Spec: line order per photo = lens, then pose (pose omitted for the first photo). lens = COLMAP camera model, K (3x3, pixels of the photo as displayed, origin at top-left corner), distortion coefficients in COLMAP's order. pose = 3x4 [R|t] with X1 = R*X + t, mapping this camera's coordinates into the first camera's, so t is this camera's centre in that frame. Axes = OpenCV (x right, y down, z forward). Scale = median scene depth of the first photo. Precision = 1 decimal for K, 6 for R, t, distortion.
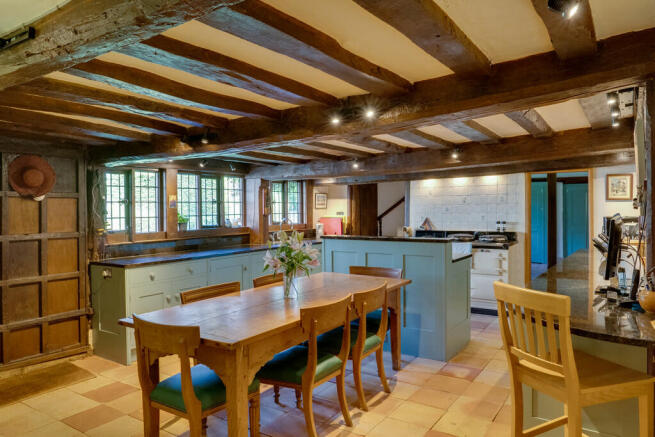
lens RADIAL K [[458.8, 0, 326.8], [0, 458.8, 216.4], [0, 0, 1]] dist [-0.004022, -0.000404]
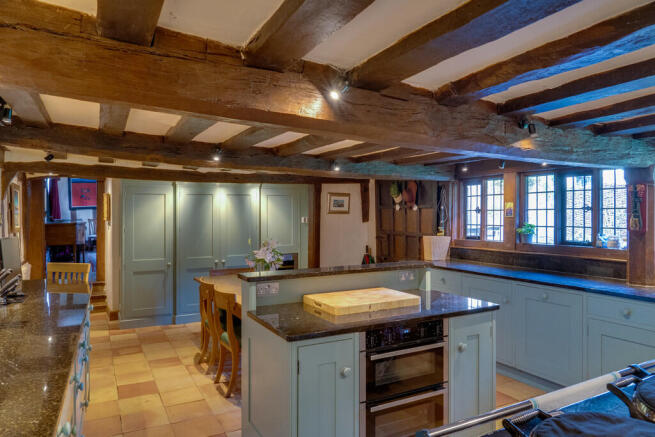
lens RADIAL K [[422.7, 0, 327.3], [0, 422.7, 216.6], [0, 0, 1]] dist [0.001234, 0.000173]
pose [[-0.460076, 0.017475, -0.887707, 0.540483], [-0.010466, 0.999630, 0.025103, -0.033676], [0.887818, 0.020840, -0.459723, 1.007893]]
